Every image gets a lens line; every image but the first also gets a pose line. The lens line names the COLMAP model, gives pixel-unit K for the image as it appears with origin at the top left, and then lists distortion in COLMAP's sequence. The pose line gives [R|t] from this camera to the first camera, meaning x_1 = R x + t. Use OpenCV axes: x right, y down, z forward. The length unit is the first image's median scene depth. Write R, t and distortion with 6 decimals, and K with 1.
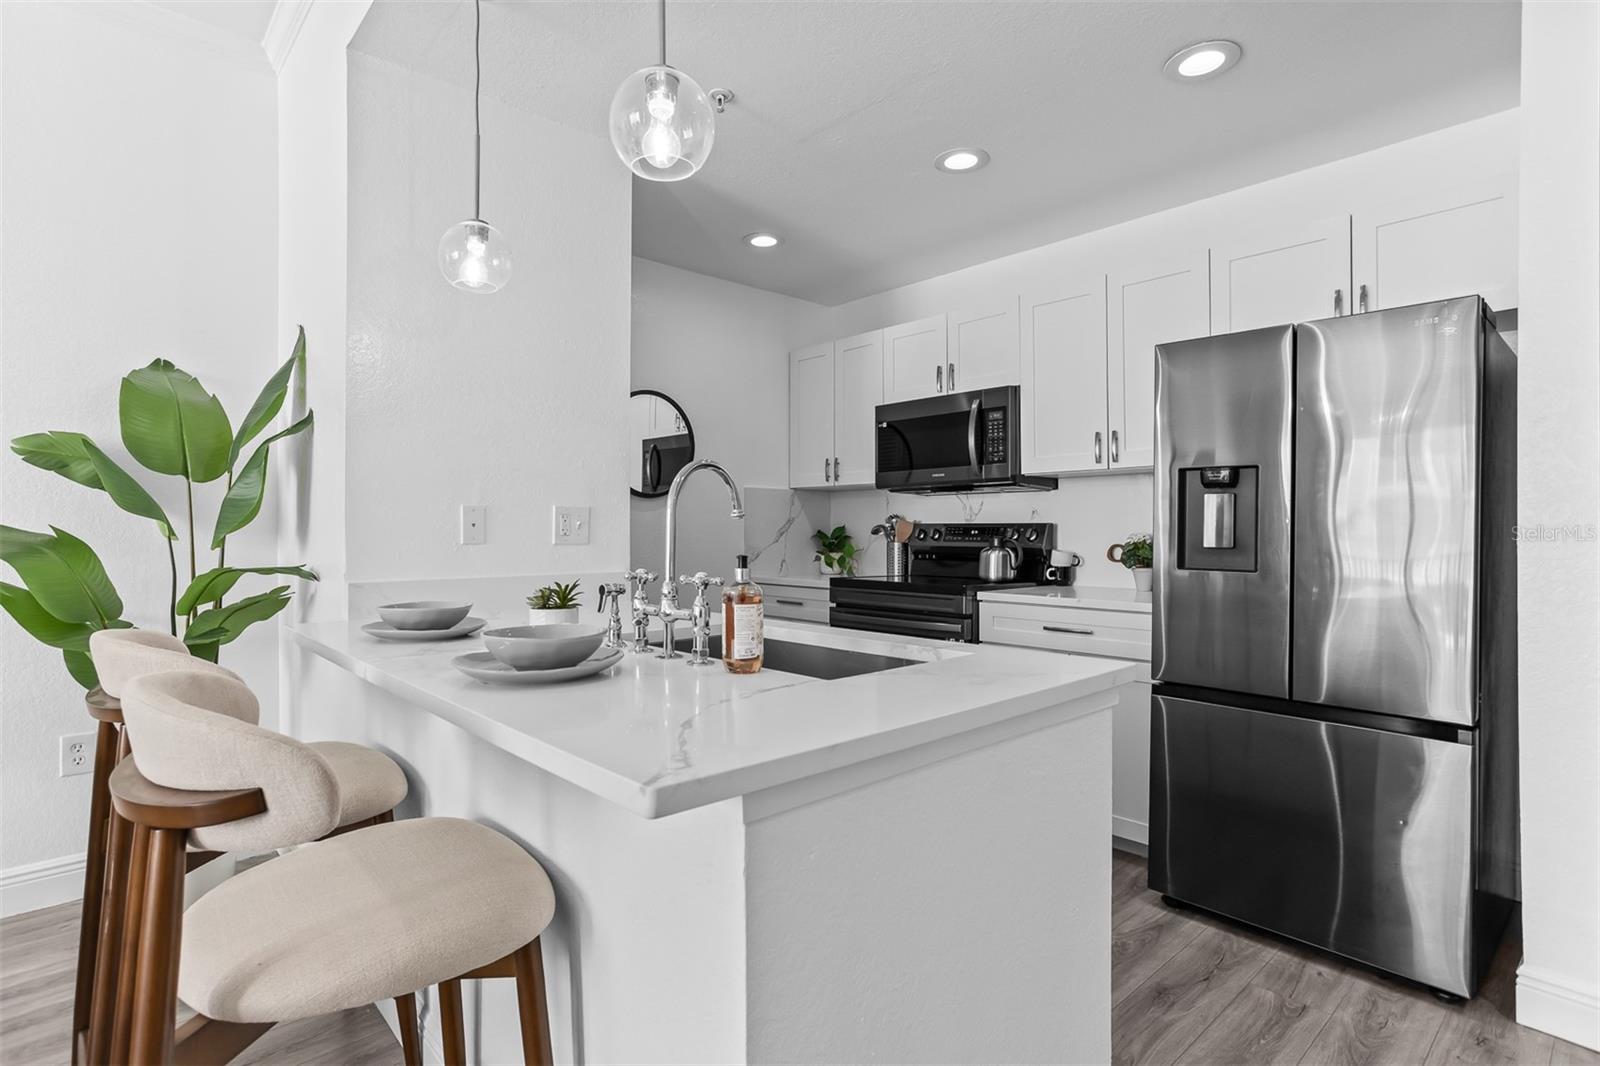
lens RADIAL K [[813.7, 0, 800.0], [0, 813.7, 533.0], [0, 0, 1]] dist [-0.051532, 0.032398]
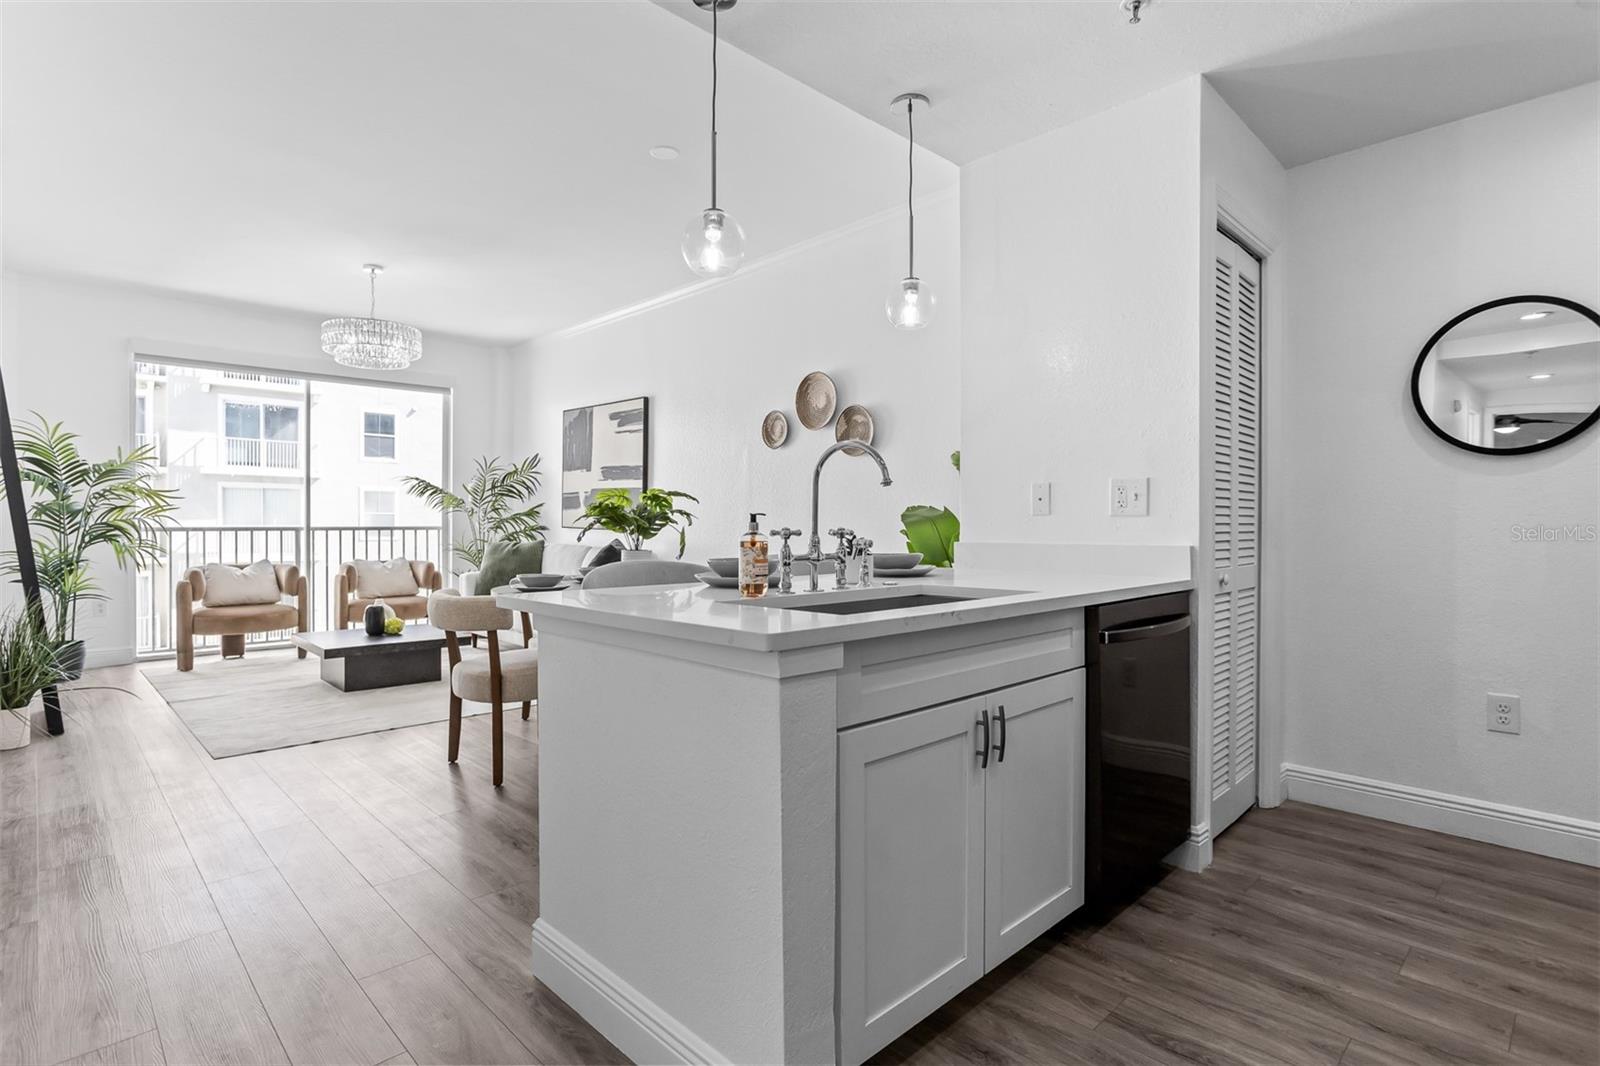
lens RADIAL K [[800.1, 0, 791.2], [0, 800.1, 535.9], [0, 0, 1]] dist [-0.025802, 0.019268]
pose [[0.010309, 0.013537, -0.999855, 0.510394], [-0.003094, 0.999904, 0.013506, 0.019323], [0.999942, 0.002954, 0.010350, 0.410482]]
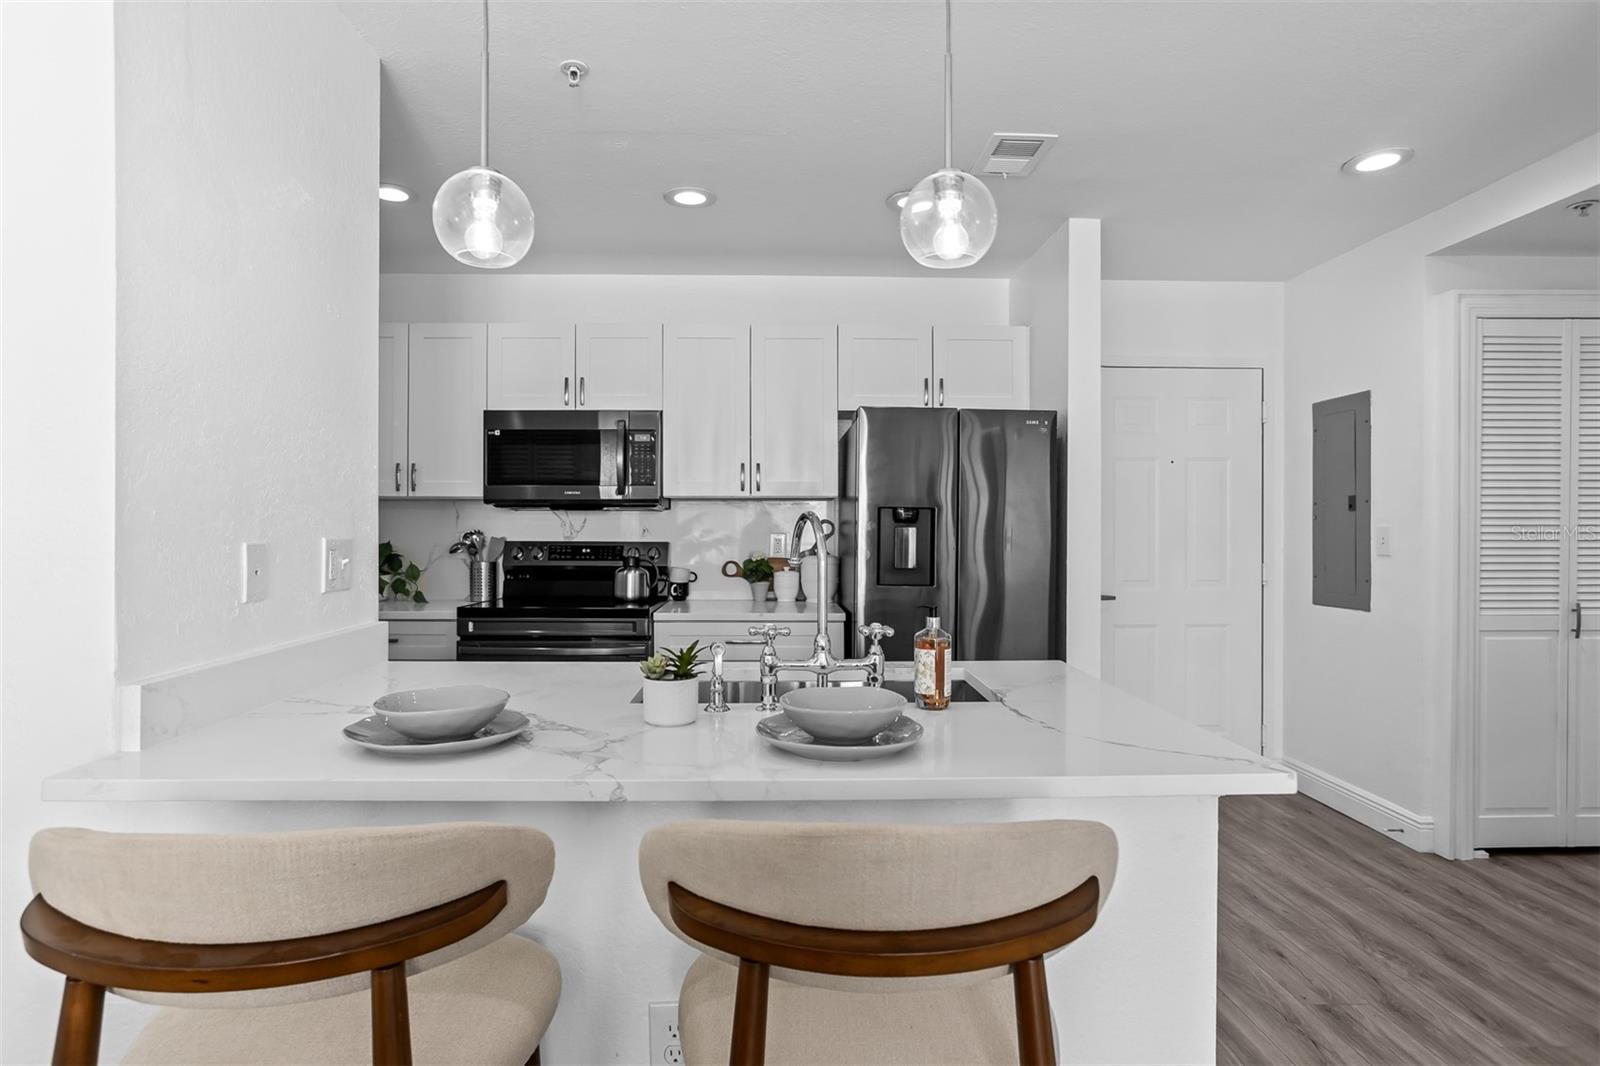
lens RADIAL K [[858.2, 0, 800.0], [0, 858.2, 533.0], [0, 0, 1]] dist [-0.034739, 0.034502]
pose [[0.660208, -0.003190, 0.751076, -0.425592], [-0.001930, 0.999980, 0.005943, -0.031328], [-0.751080, -0.005373, 0.660189, 0.136006]]
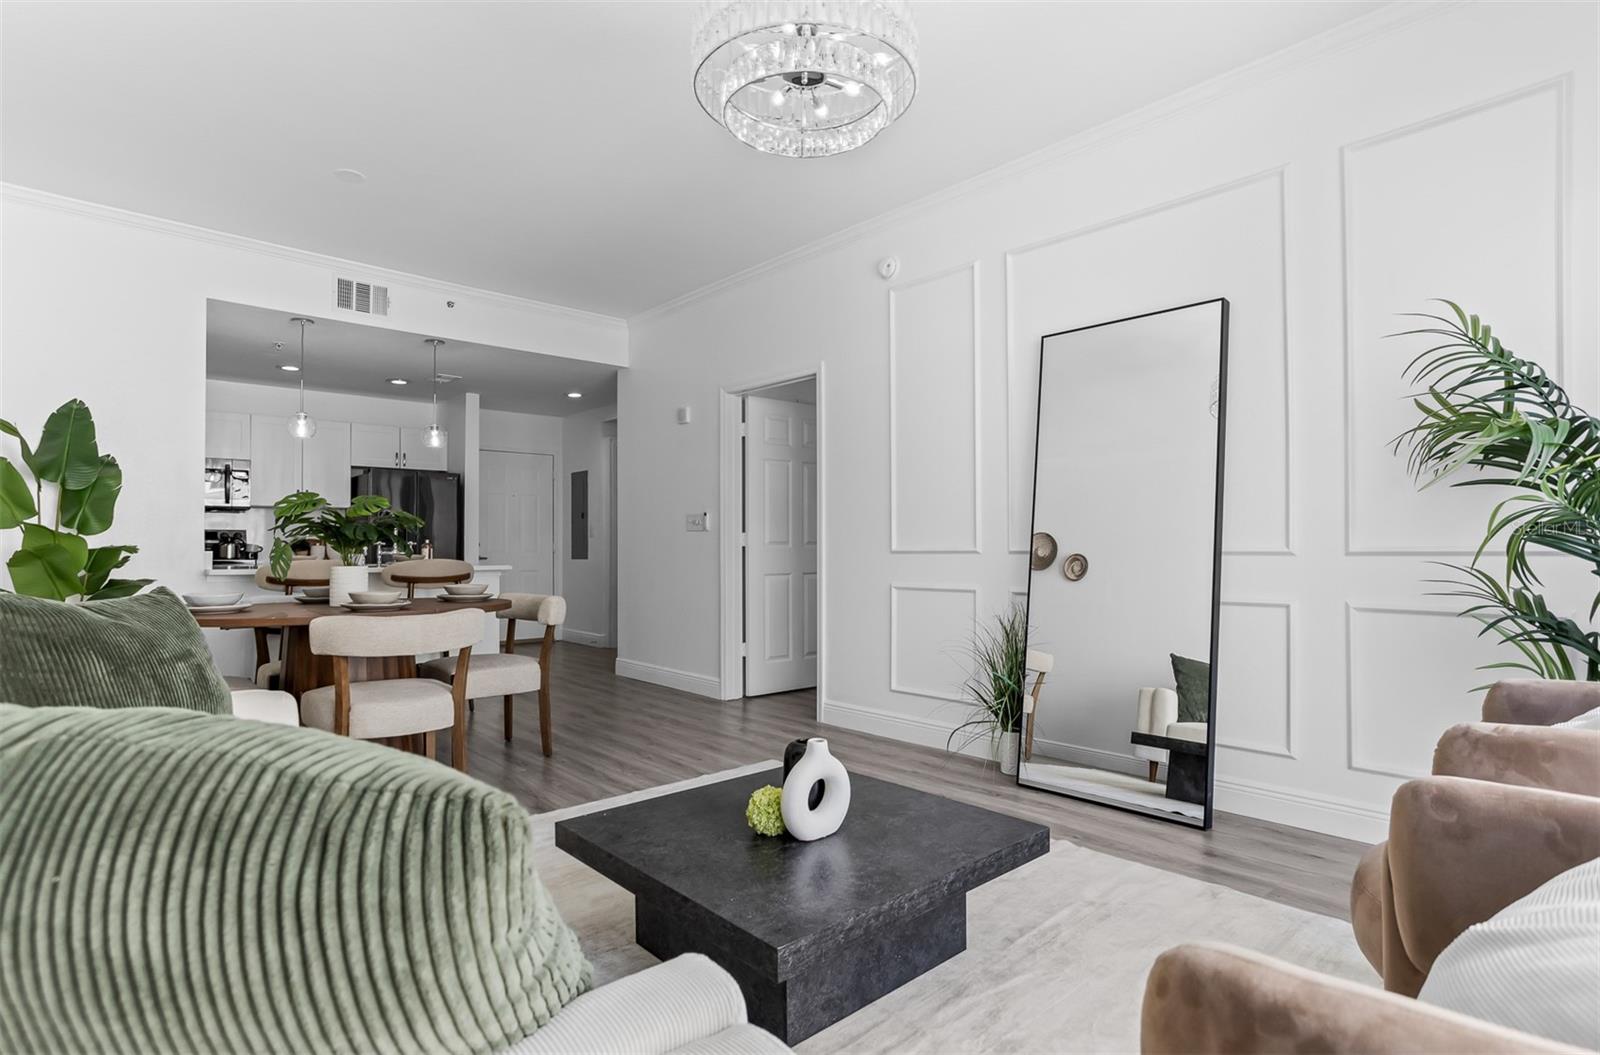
lens RADIAL K [[805.6, 0, 790.8], [0, 805.6, 528.9], [0, 0, 1]] dist [-0.037163, 0.000099]
pose [[0.027376, 0.018556, 0.999453, -1.582827], [0.006004, 0.999807, -0.018727, 0.029109], [-0.999607, 0.006513, 0.027259, -0.367647]]
